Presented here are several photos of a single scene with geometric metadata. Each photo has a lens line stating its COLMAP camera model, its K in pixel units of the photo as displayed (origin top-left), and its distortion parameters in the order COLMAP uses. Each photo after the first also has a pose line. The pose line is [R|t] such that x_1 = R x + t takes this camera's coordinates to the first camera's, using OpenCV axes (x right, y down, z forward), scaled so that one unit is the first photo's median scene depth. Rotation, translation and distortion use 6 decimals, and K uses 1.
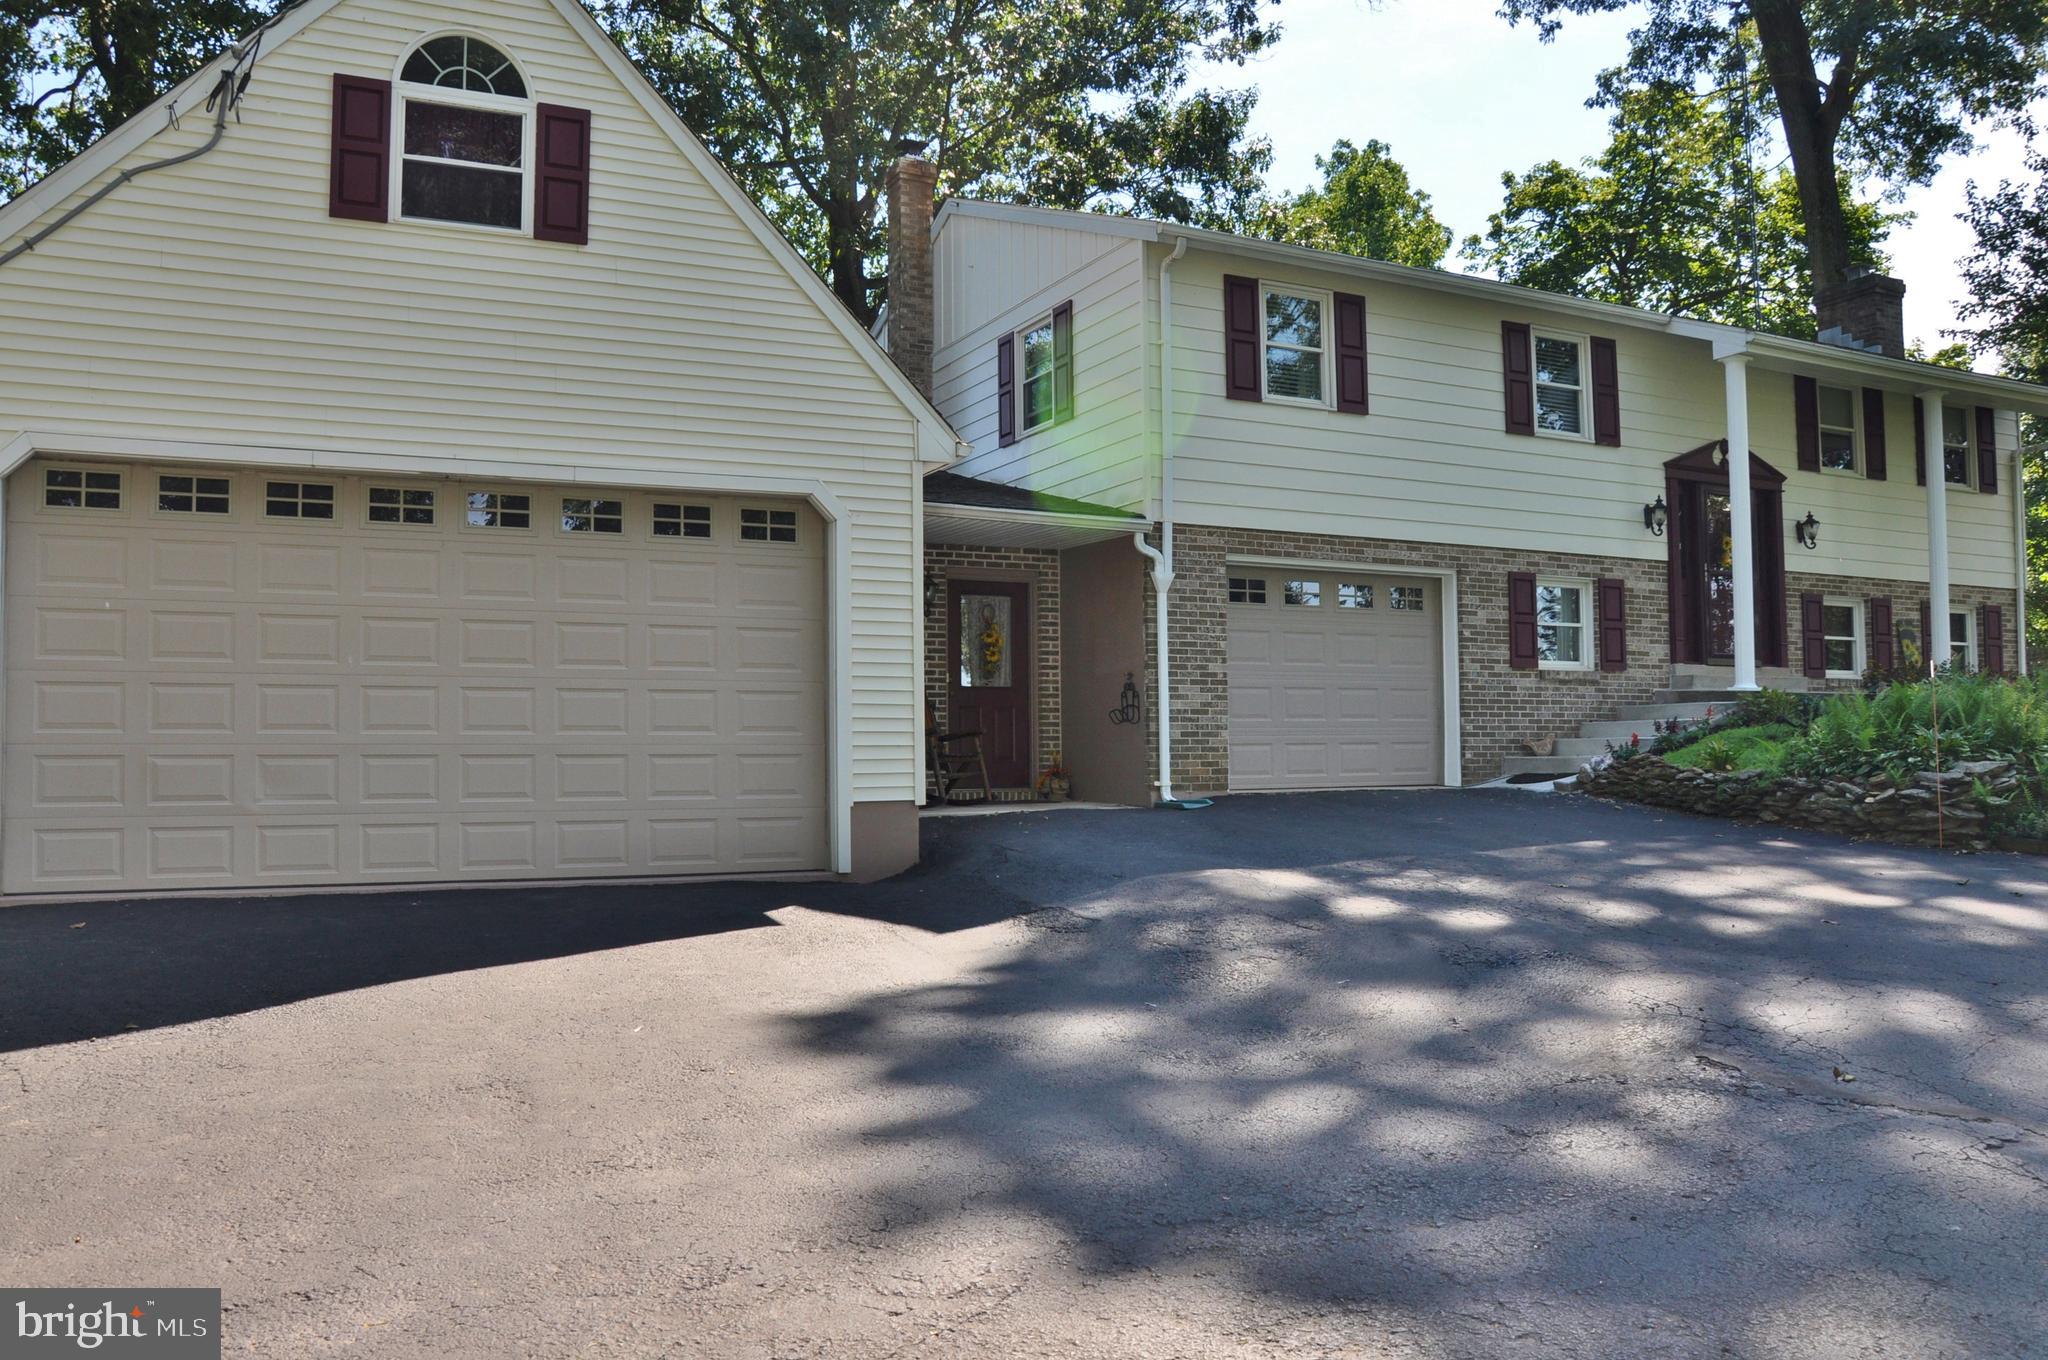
lens RADIAL K [[1650.2, 0, 1024.0], [0, 1650.2, 680.0], [0, 0, 1]] dist [-0.108538, 0.121191]
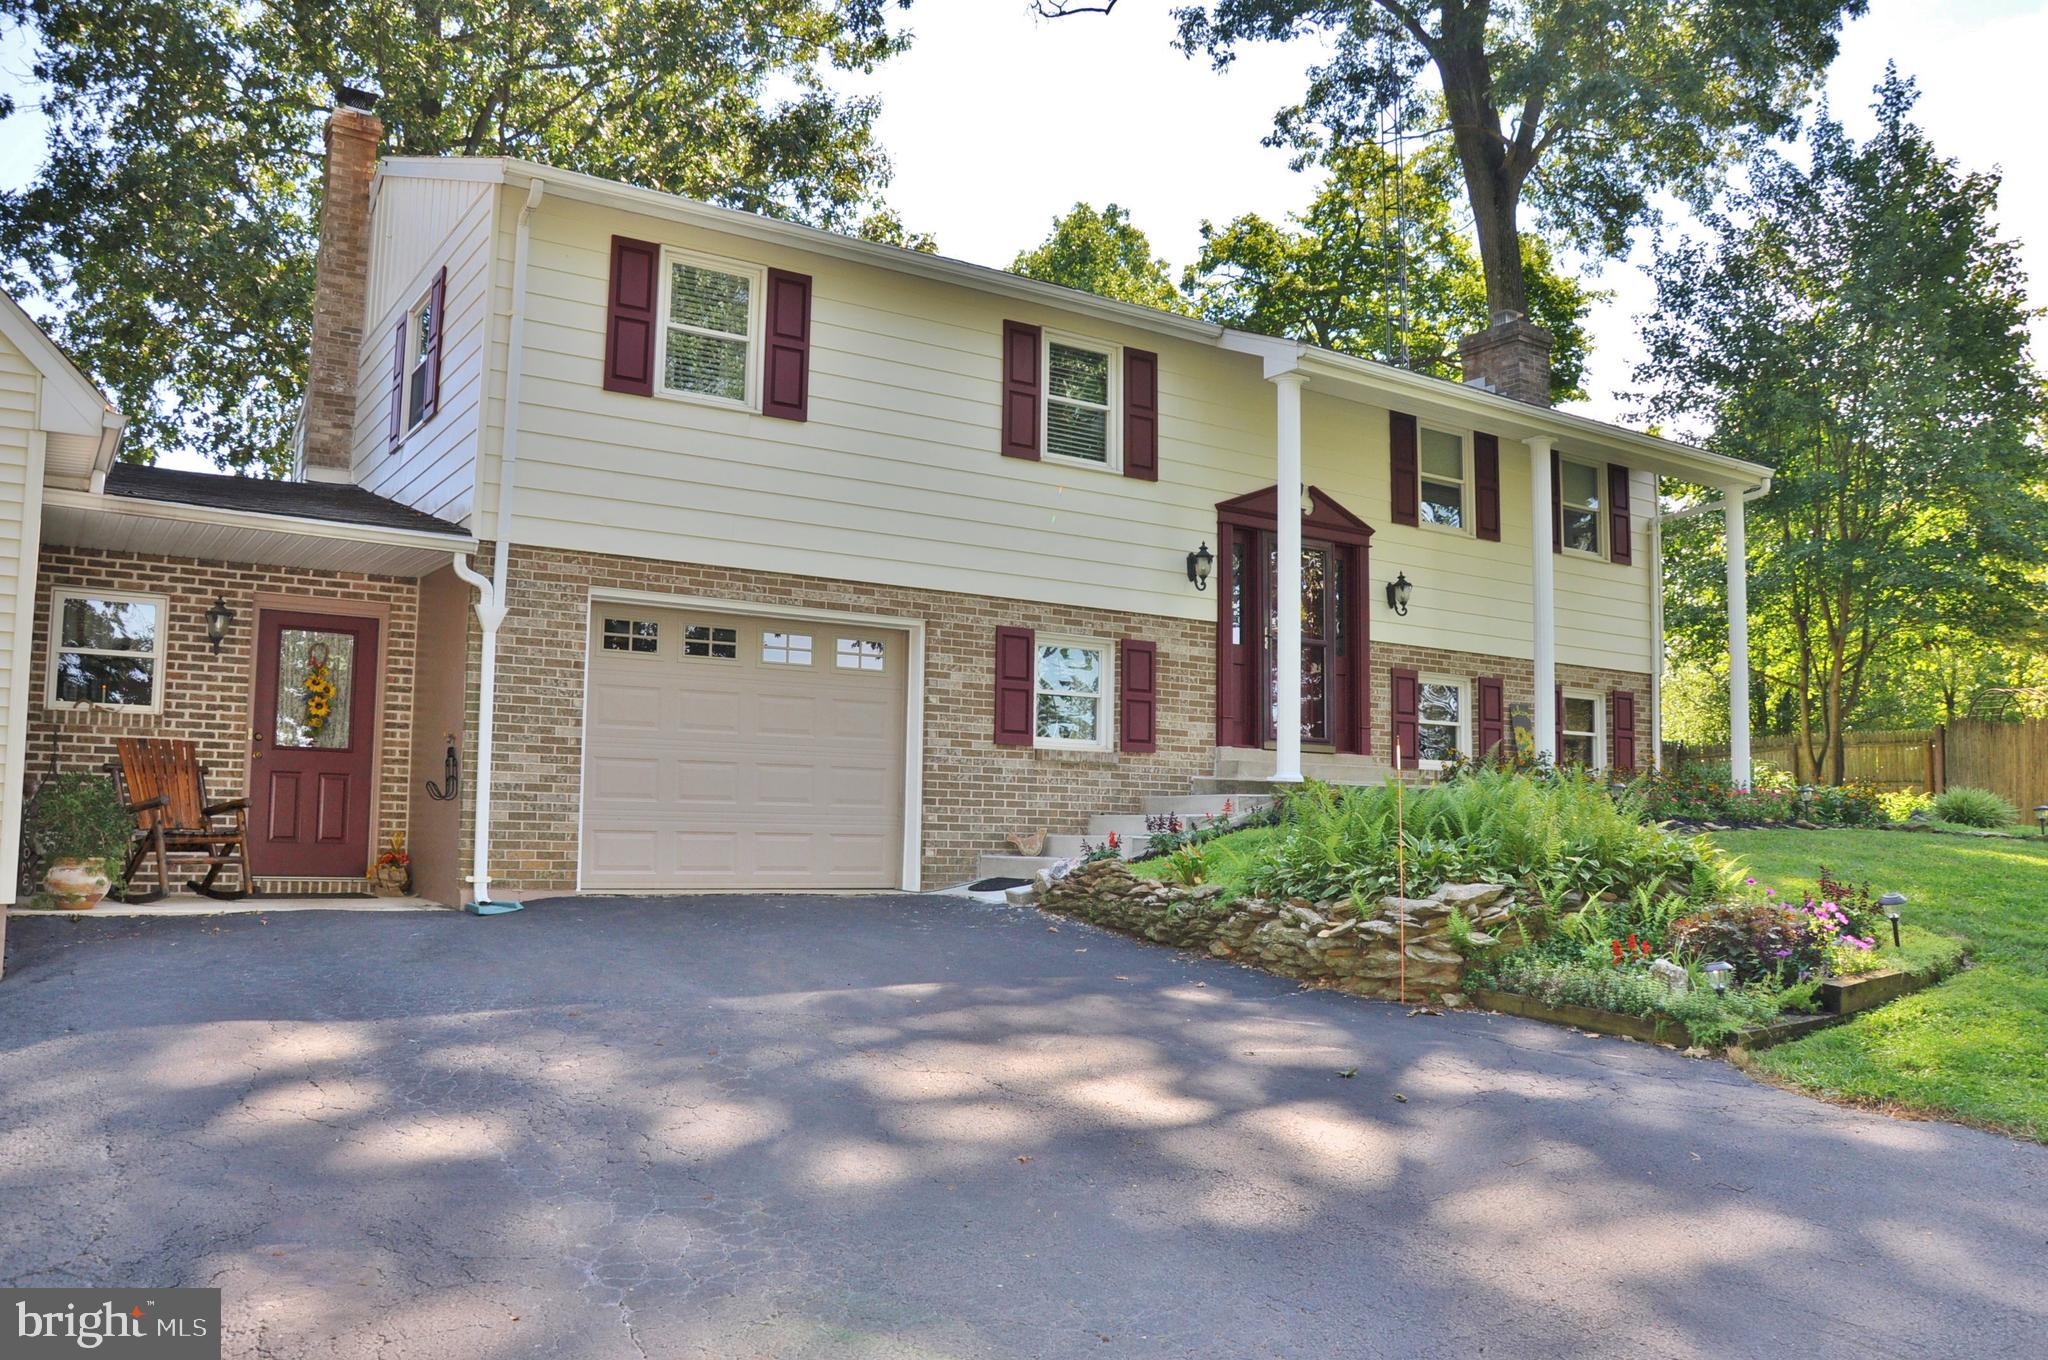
lens RADIAL K [[1627.8, 0, 981.2], [0, 1627.8, 688.0], [0, 0, 1]] dist [-0.155323, 0.371070]
pose [[0.996104, 0.033027, 0.081774, 0.225486], [-0.029645, 0.998668, -0.042230, -0.001430], [-0.083060, 0.039641, 0.995756, 0.204432]]
